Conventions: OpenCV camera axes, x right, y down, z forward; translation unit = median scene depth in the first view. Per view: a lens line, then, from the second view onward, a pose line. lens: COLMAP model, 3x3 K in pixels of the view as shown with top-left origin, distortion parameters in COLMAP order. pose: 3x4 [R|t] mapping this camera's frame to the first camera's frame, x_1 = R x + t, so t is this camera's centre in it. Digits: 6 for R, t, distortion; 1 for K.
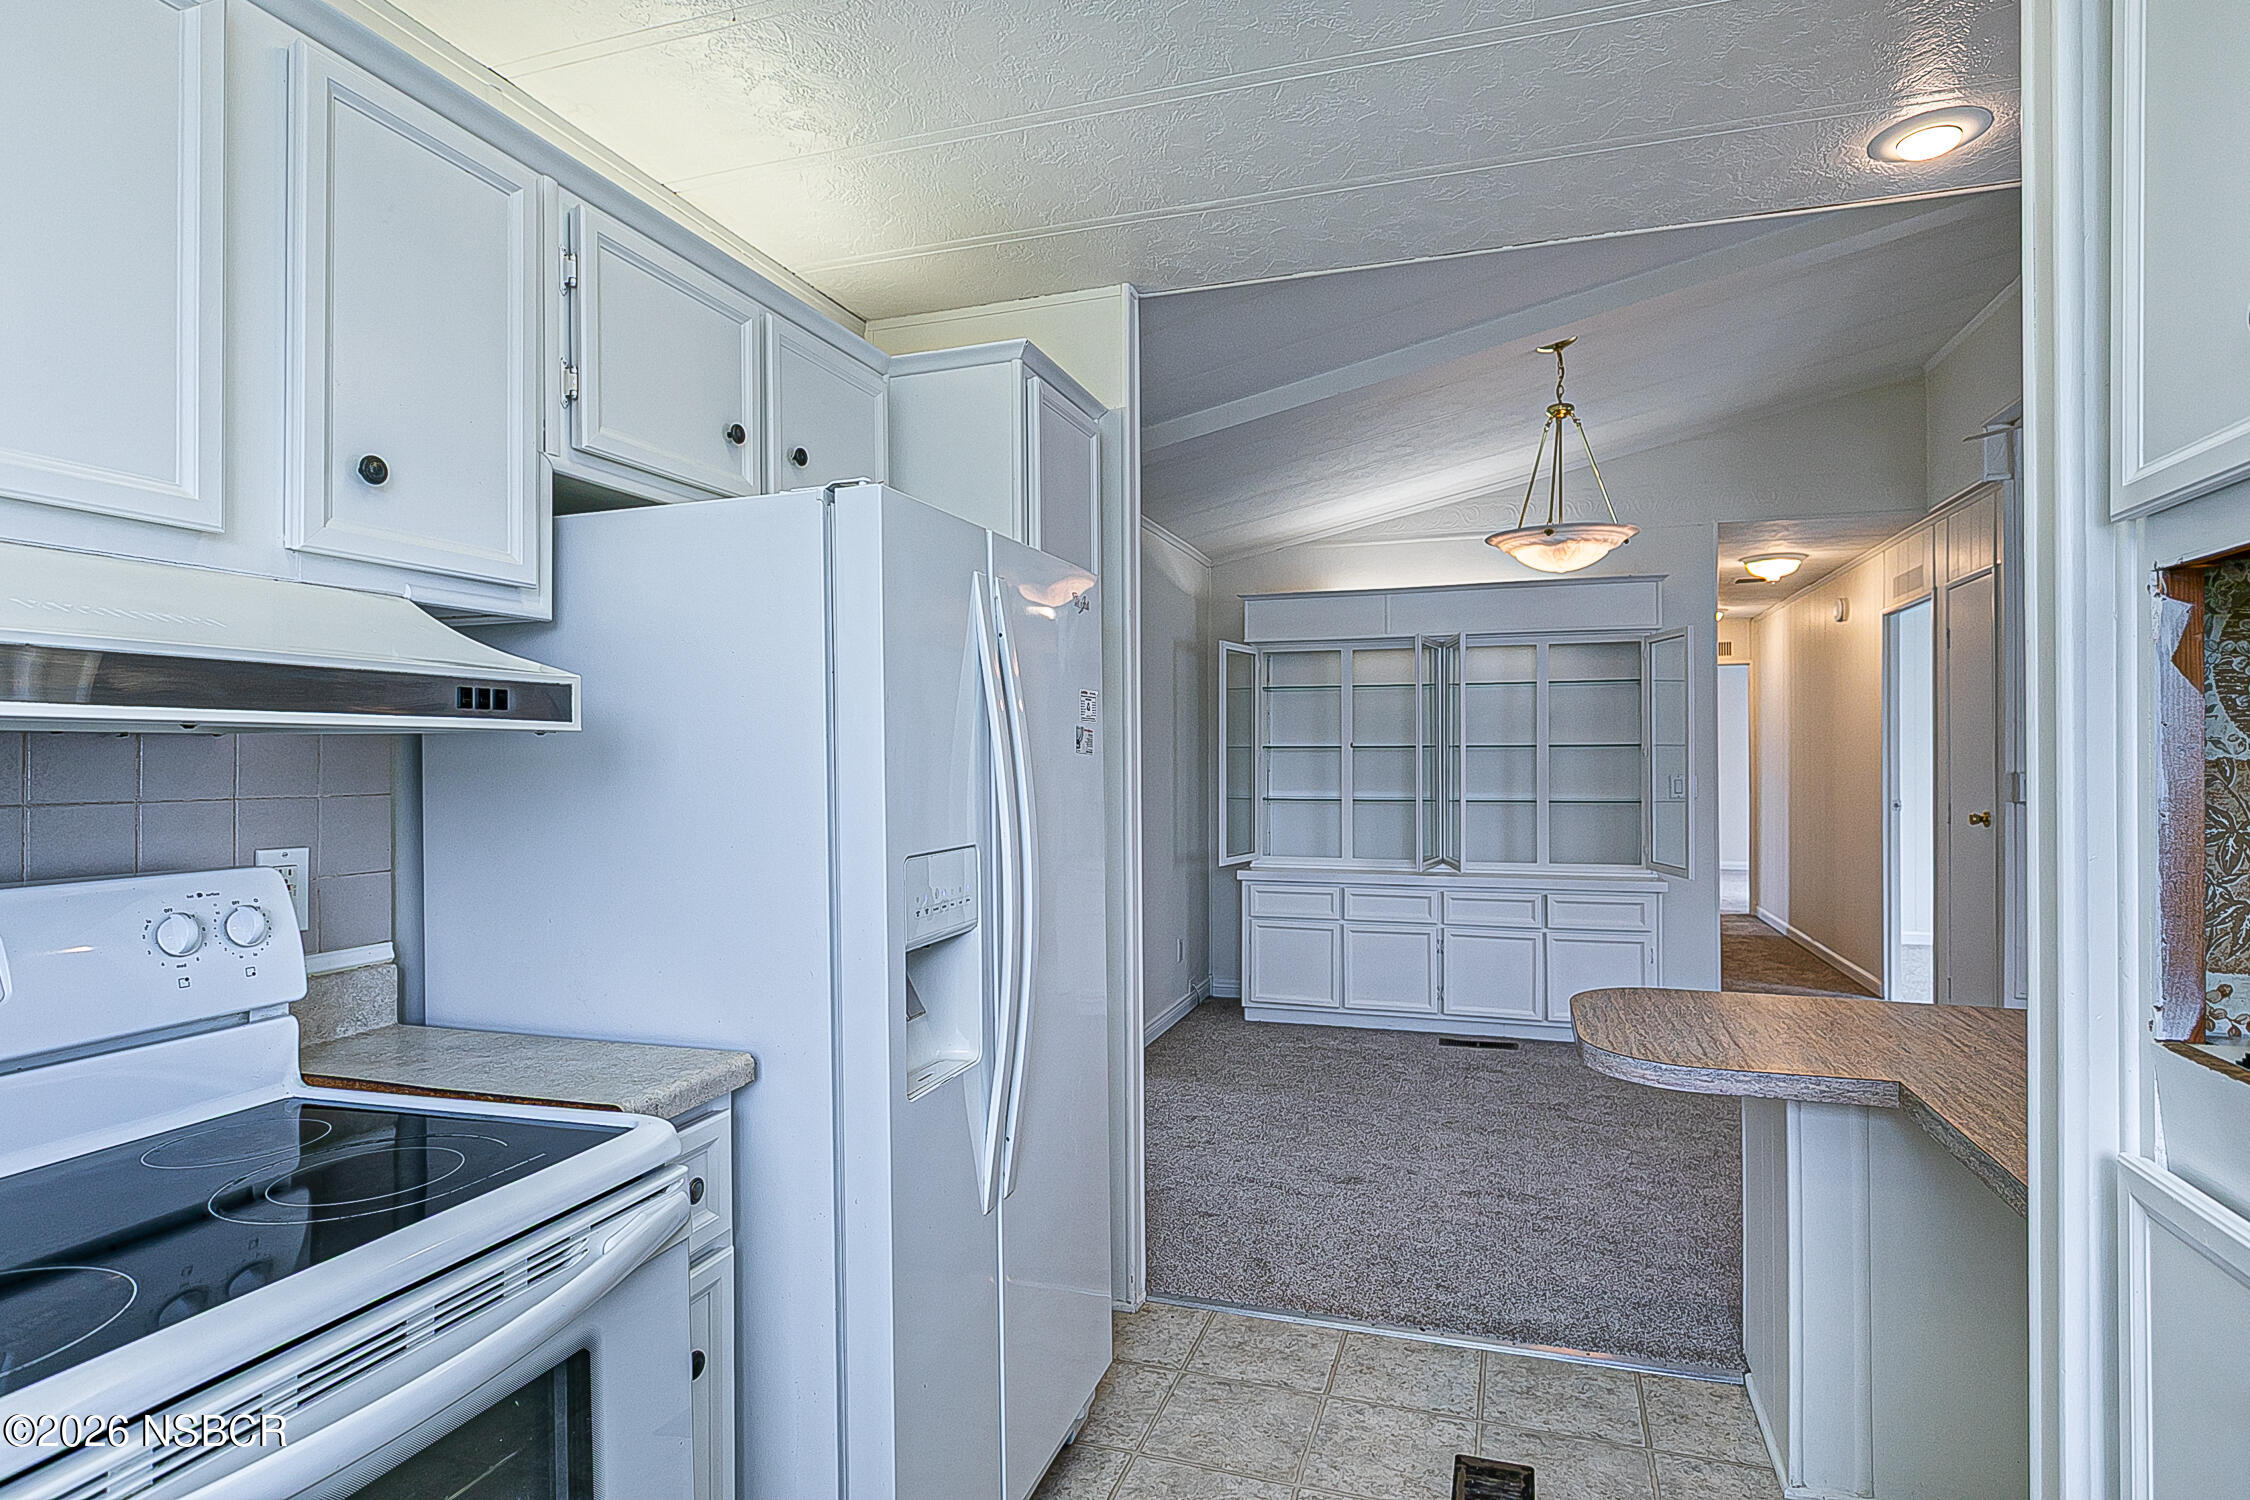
lens RADIAL K [[1152.8, 0, 1125.2], [0, 1152.8, 757.4], [0, 0, 1]] dist [-0.001656, -0.000774]
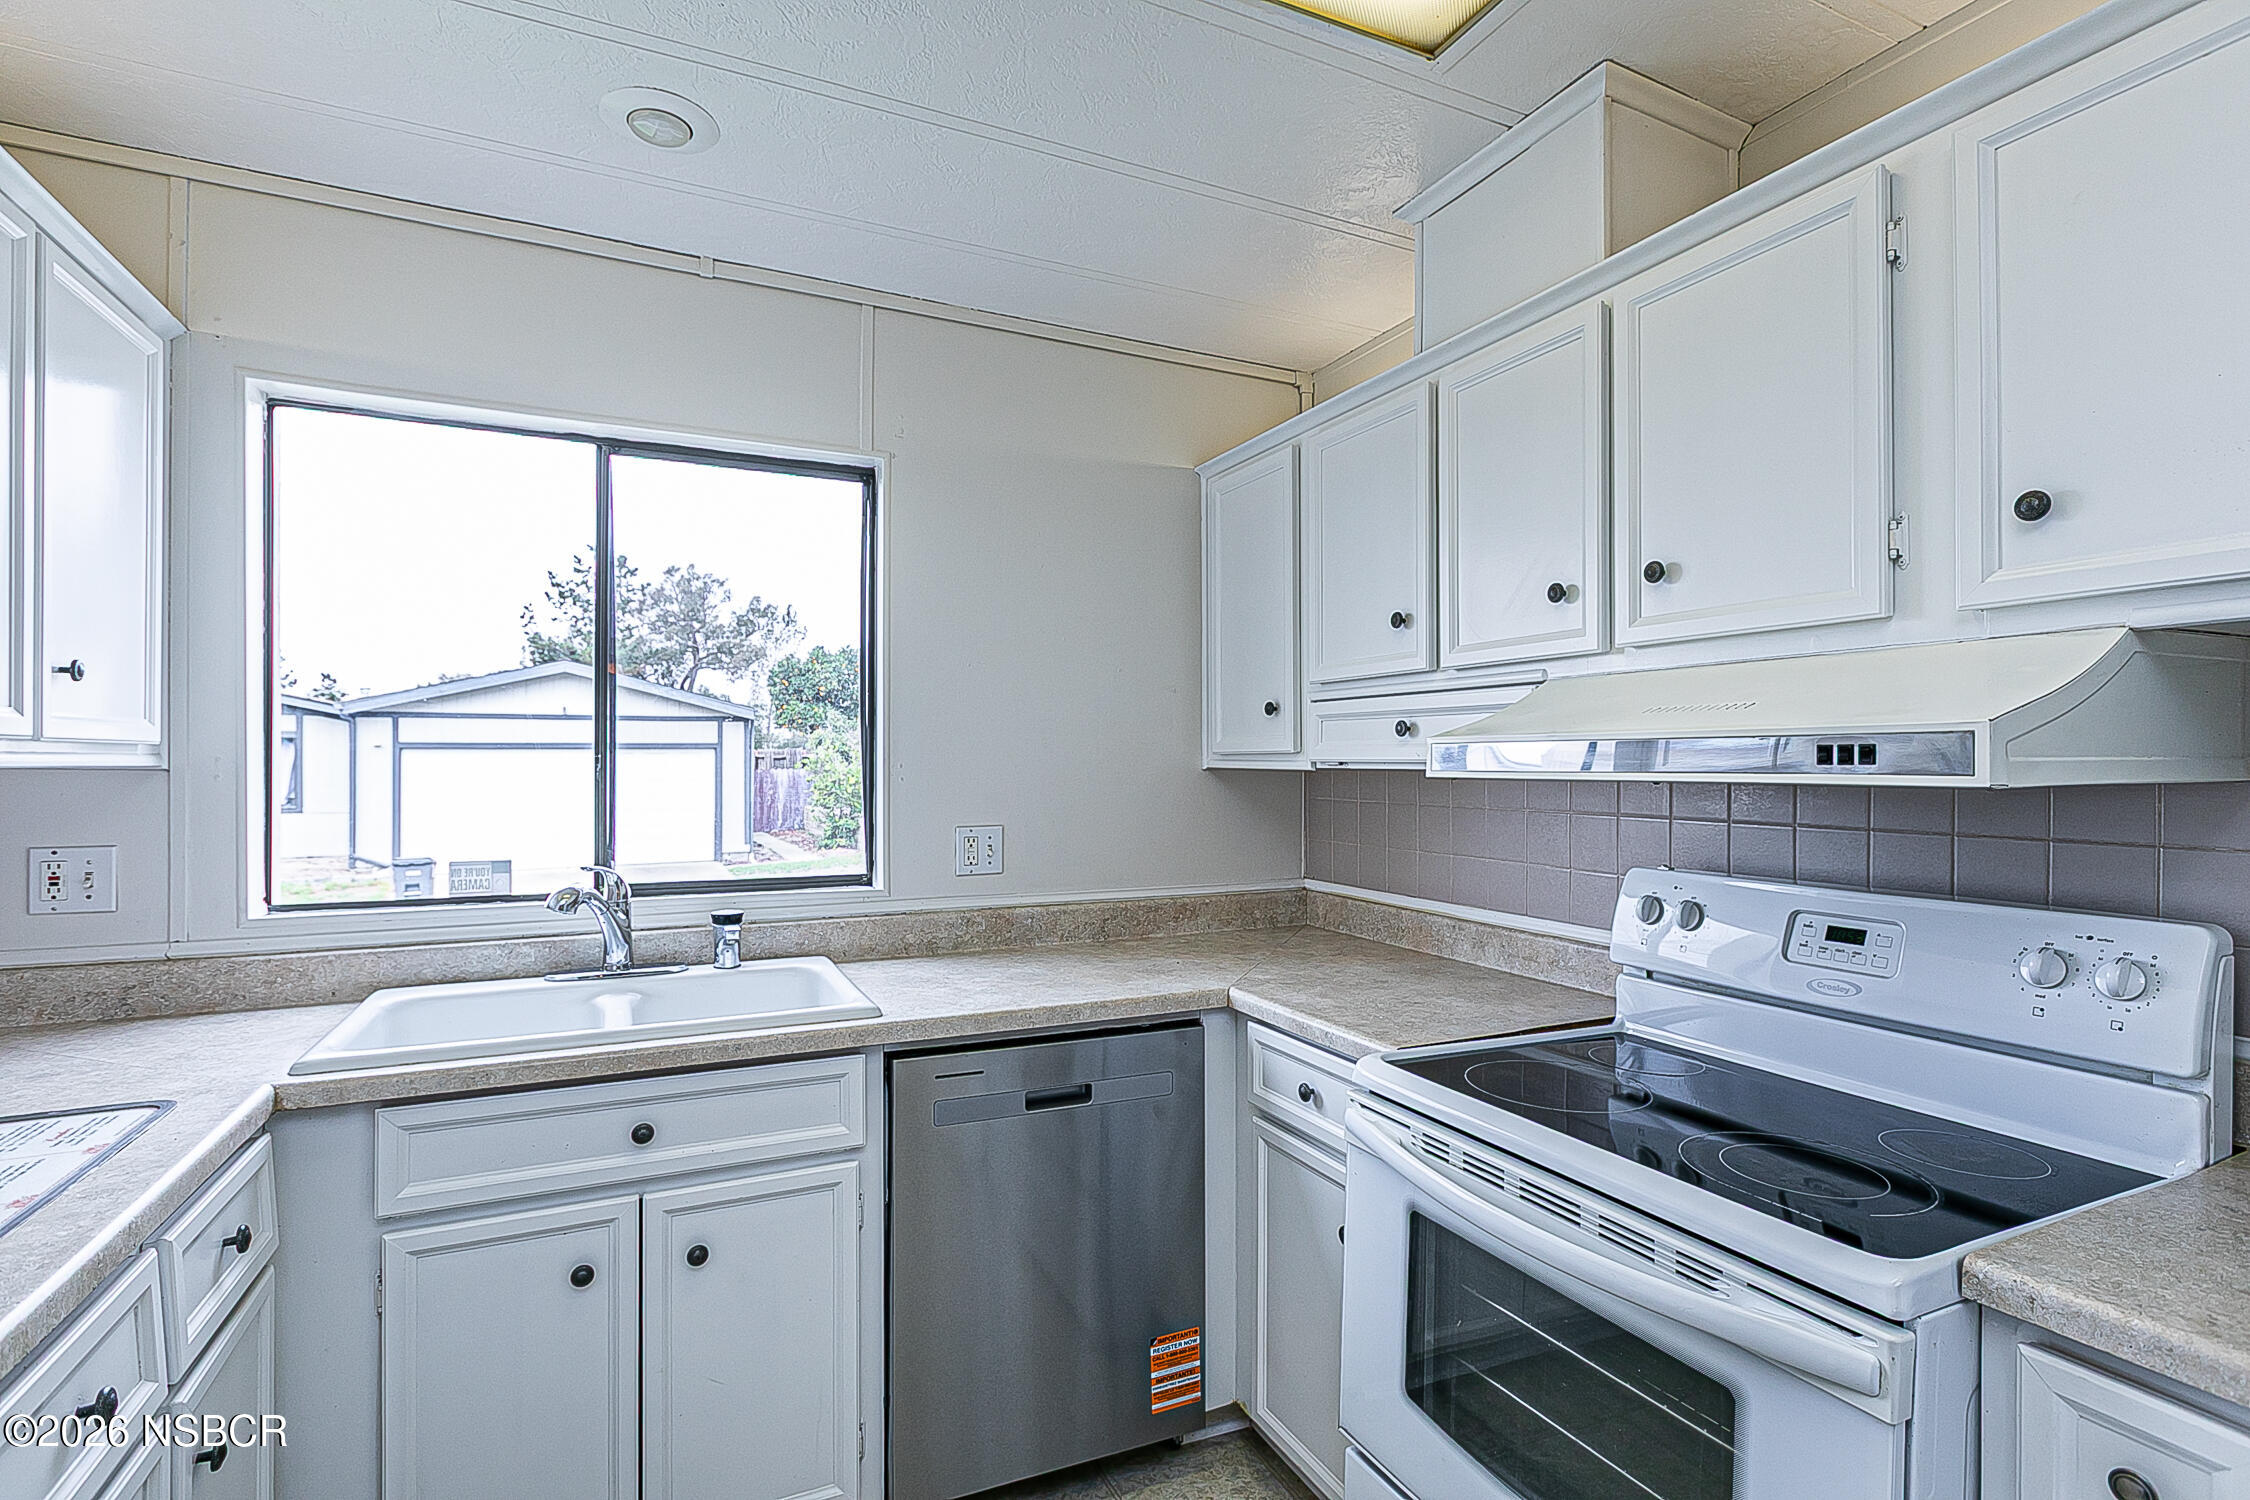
lens RADIAL K [[1059.8, 0, 1124.3], [0, 1059.8, 758.8], [0, 0, 1]] dist [-0.002387, -0.001315]
pose [[-0.723201, -0.000126, -0.690637, 0.527952], [0.003522, 0.999986, -0.003871, -0.044369], [0.690628, -0.005232, -0.723191, 1.211940]]
